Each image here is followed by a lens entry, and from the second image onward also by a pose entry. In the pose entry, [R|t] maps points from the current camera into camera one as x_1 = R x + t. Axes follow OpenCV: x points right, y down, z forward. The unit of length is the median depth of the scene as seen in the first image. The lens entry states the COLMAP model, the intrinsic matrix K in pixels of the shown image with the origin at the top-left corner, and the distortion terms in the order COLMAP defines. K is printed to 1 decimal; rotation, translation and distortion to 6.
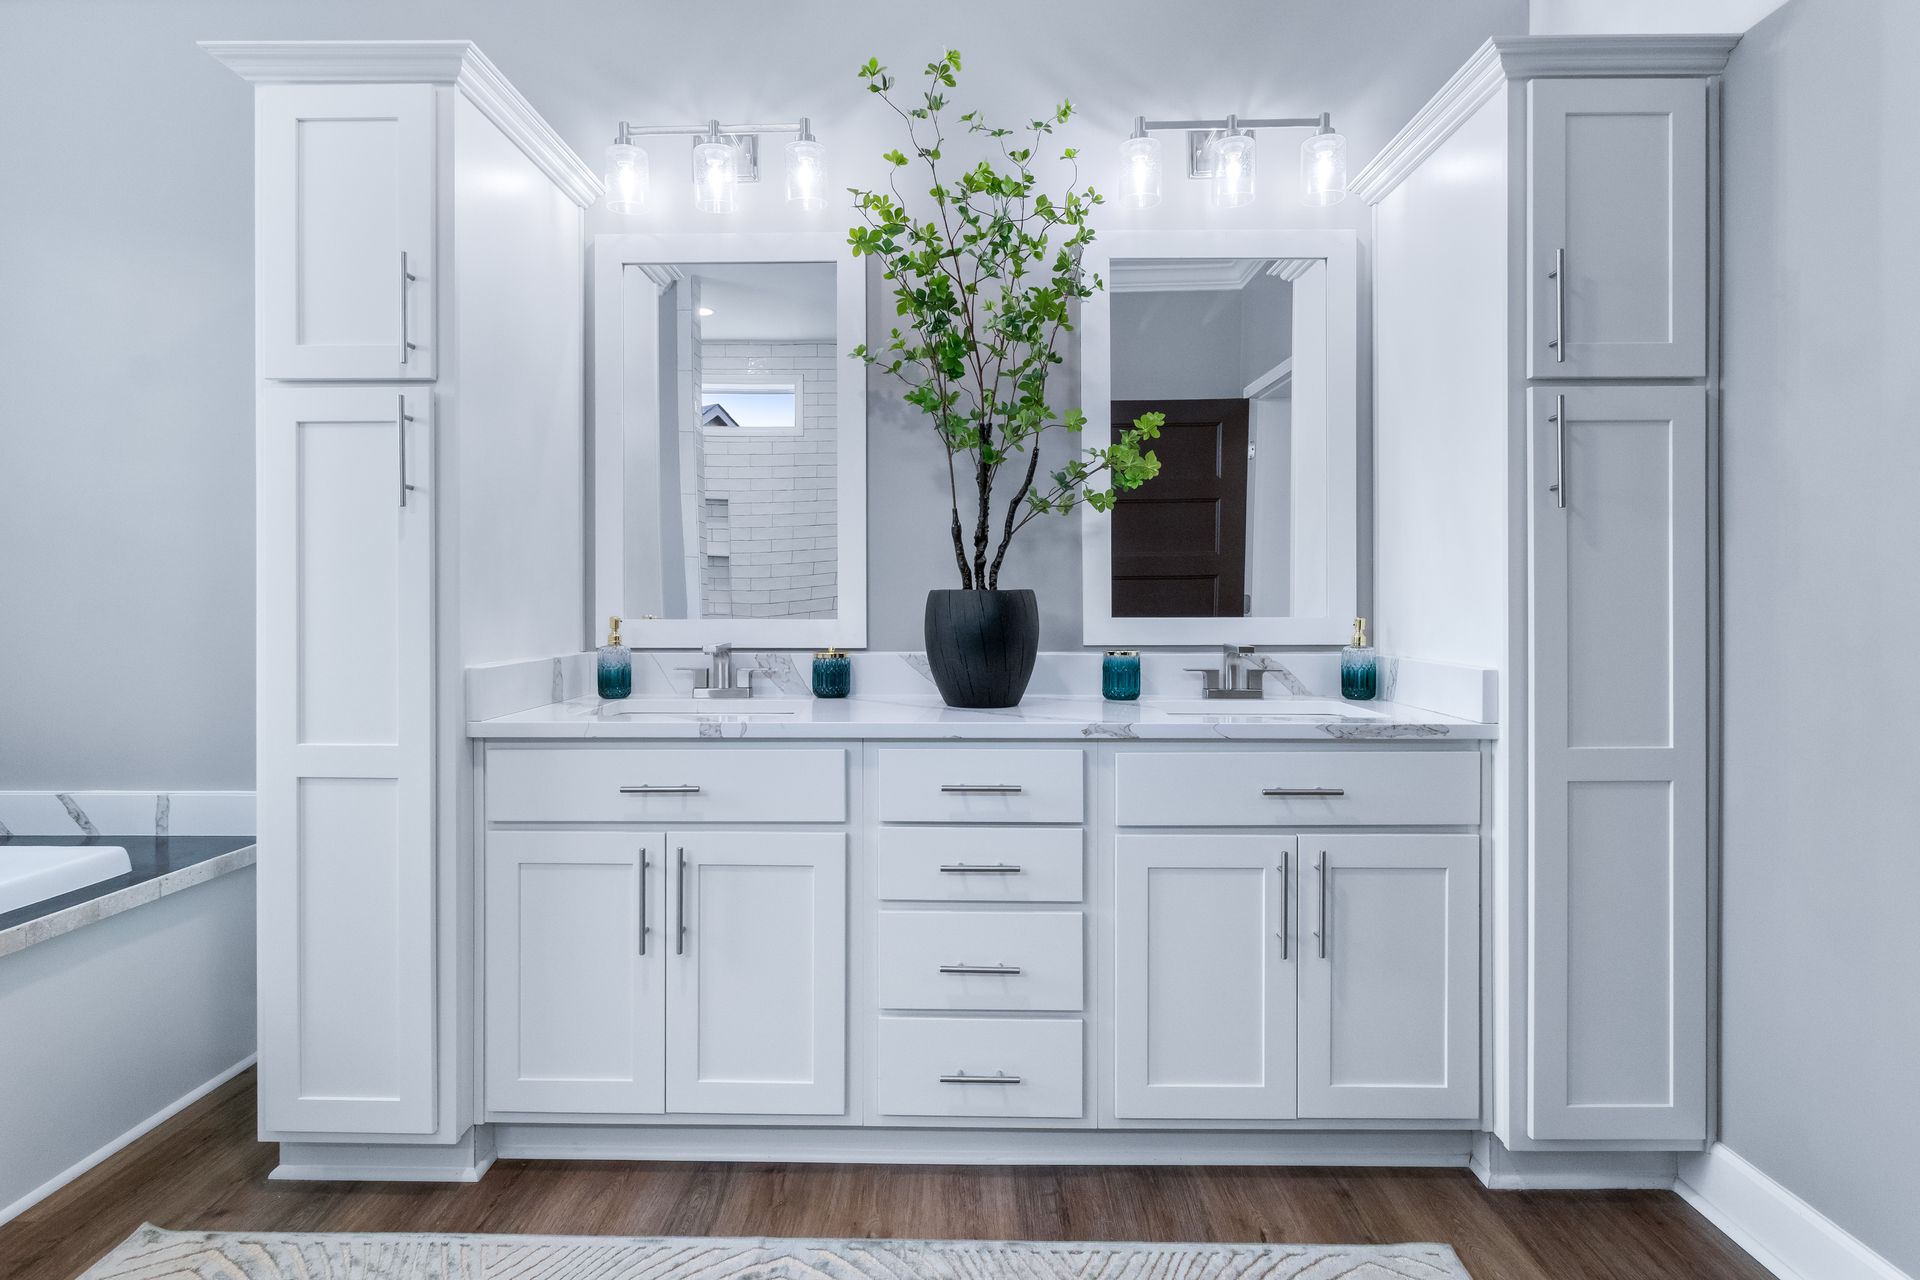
lens RADIAL K [[1004.4, 0, 951.6], [0, 1004.4, 610.5], [0, 0, 1]] dist [0.001630, -0.000964]
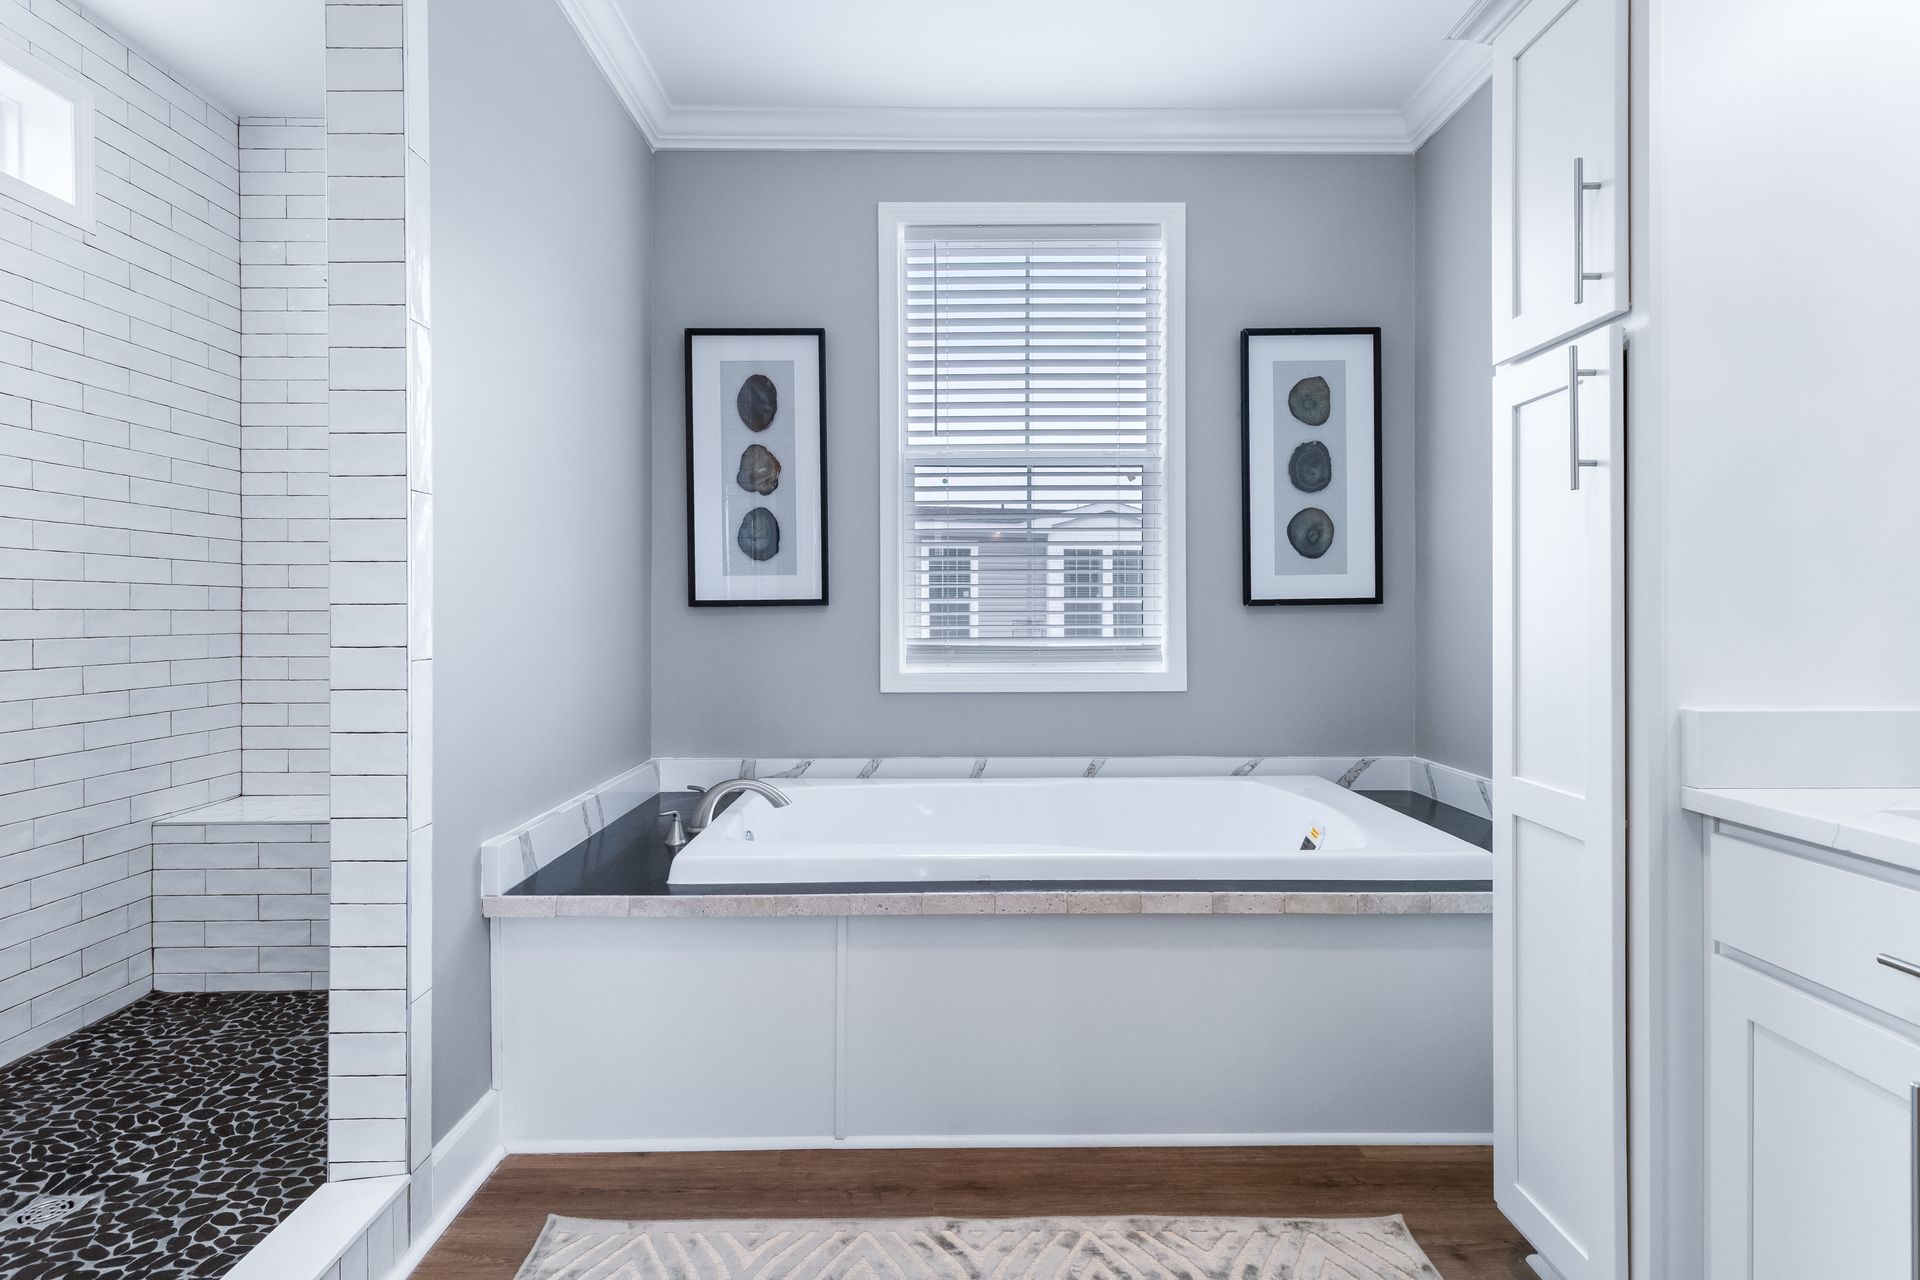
lens RADIAL K [[1004.4, 0, 951.6], [0, 1004.4, 610.5], [0, 0, 1]] dist [0.001630, -0.000964]
pose [[0.019813, 0.000920, -0.999803, 0.202987], [-0.010877, 0.999941, 0.000705, -0.006044], [0.999745, 0.010861, 0.019822, 0.475252]]
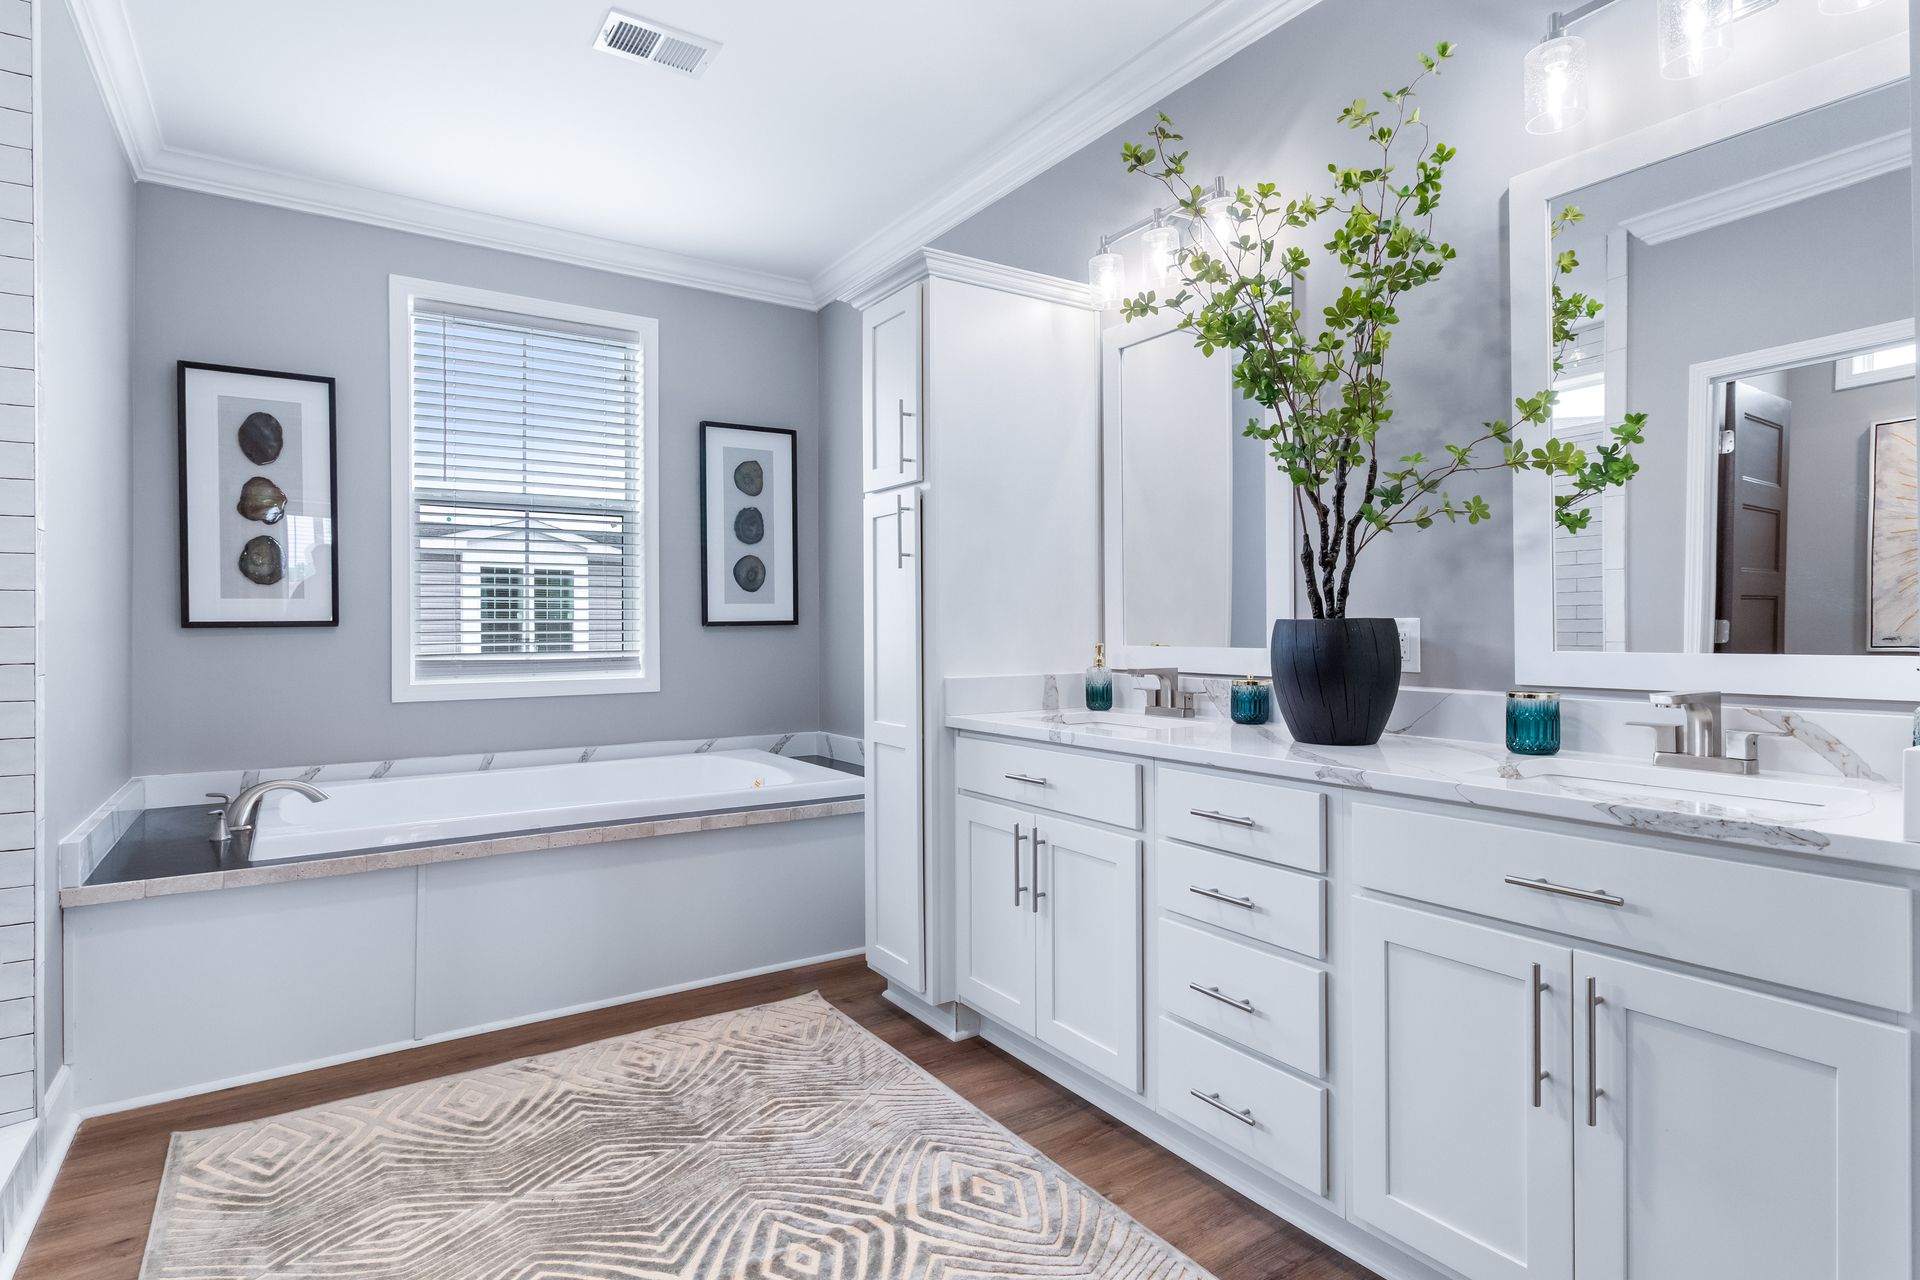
lens RADIAL K [[995.9, 0, 953.8], [0, 995.9, 635.0], [0, 0, 1]] dist [-0.000486, 0.000097]
pose [[0.561140, 0.004346, -0.827709, 0.691565], [-0.006528, 0.999978, 0.000825, -0.004258], [0.827695, 0.004941, 0.561157, 0.213640]]
